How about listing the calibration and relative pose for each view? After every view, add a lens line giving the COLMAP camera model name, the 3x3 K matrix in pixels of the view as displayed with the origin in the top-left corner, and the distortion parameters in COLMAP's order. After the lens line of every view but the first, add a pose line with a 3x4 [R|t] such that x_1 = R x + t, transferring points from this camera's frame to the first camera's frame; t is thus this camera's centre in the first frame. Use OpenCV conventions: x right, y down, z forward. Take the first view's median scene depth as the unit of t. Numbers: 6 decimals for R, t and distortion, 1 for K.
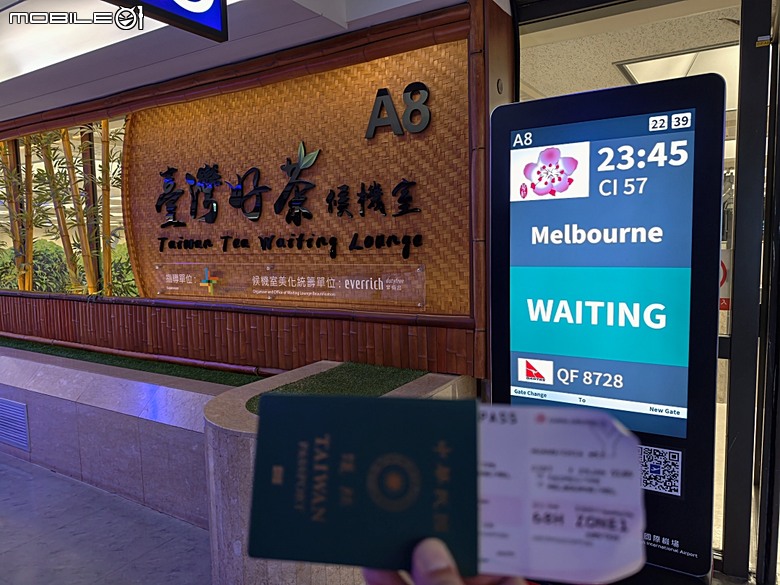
lens RADIAL K [[569.6, 0, 396.1], [0, 569.6, 292.0], [0, 0, 1]] dist [0.040317, -0.065127]
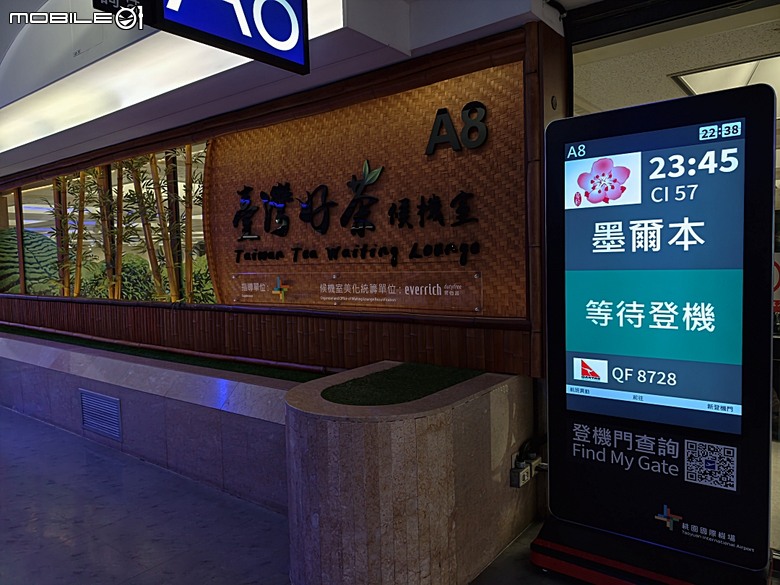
lens RADIAL K [[569.6, 0, 379.3], [0, 569.6, 290.5], [0, 0, 1]] dist [0.040317, -0.065127]
pose [[0.992855, 0.000323, -0.119326, -0.011598], [-0.003868, 0.999558, -0.029482, 0.018398], [0.119263, 0.029733, 0.992417, -0.069410]]
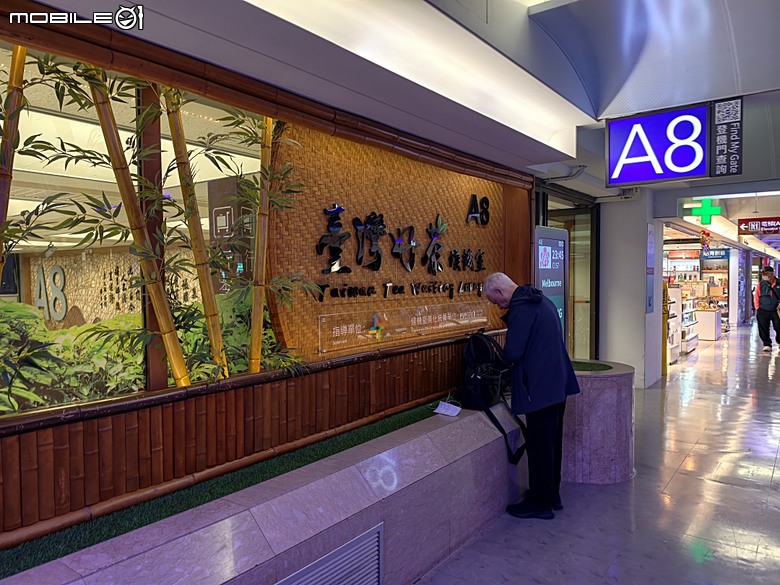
lens RADIAL K [[569.6, 0, 386.2], [0, 569.6, 297.6], [0, 0, 1]] dist [0.040317, -0.065127]
pose [[0.082948, -0.011466, 0.996488, -1.576000], [0.107486, 0.994203, 0.002492, -0.086725], [-0.990740, 0.106902, 0.083700, 1.072950]]
